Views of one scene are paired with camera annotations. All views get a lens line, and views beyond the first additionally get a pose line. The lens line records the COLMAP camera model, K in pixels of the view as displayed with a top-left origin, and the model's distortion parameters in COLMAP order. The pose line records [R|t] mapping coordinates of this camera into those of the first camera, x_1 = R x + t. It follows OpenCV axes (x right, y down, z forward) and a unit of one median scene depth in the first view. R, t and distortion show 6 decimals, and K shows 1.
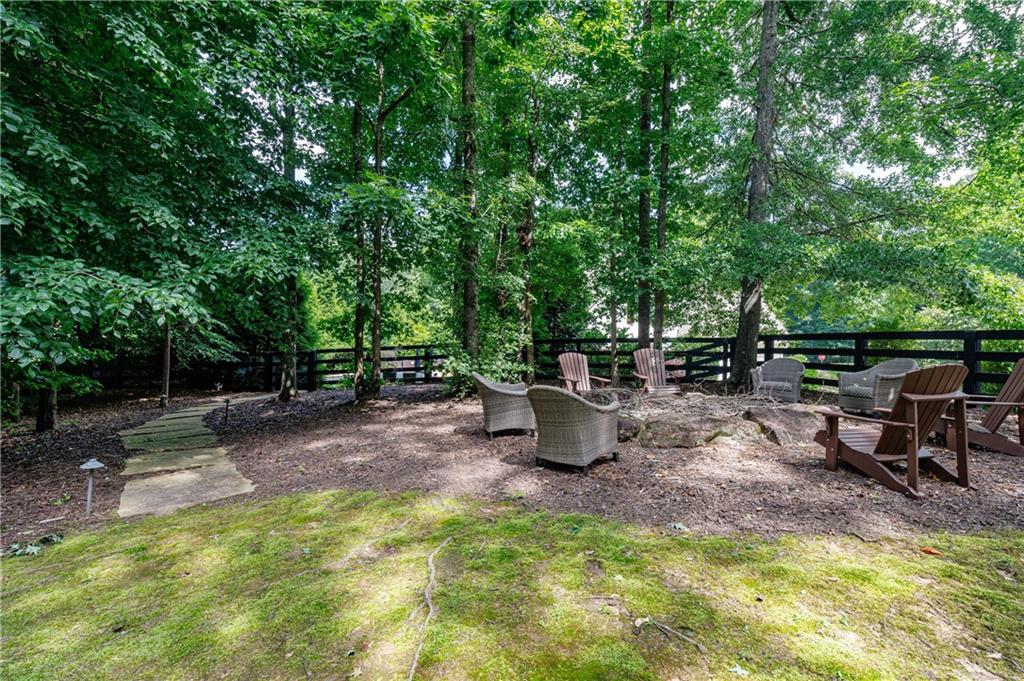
lens RADIAL K [[448.5, 0, 515.1], [0, 448.5, 335.8], [0, 0, 1]] dist [-0.005090, -0.001087]
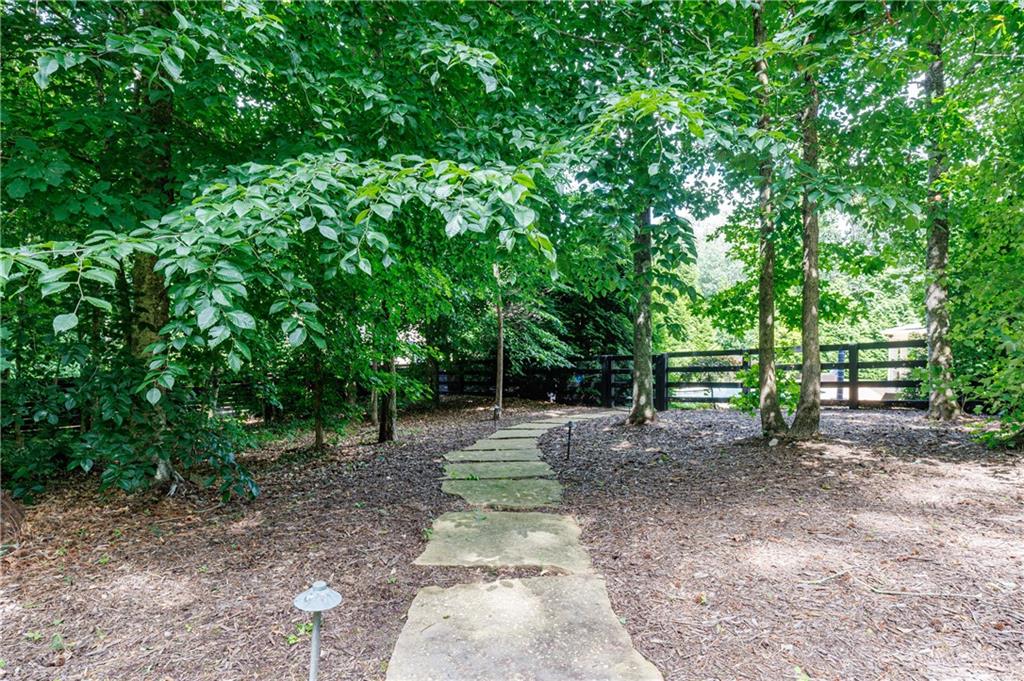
lens RADIAL K [[565.0, 0, 511.1], [0, 565.0, 342.2], [0, 0, 1]] dist [0.000520, -0.005596]
pose [[0.796149, -0.009383, -0.605028, -0.178945], [0.010845, 0.999940, -0.001237, 0.023507], [0.605004, -0.005577, 0.796203, 0.248562]]
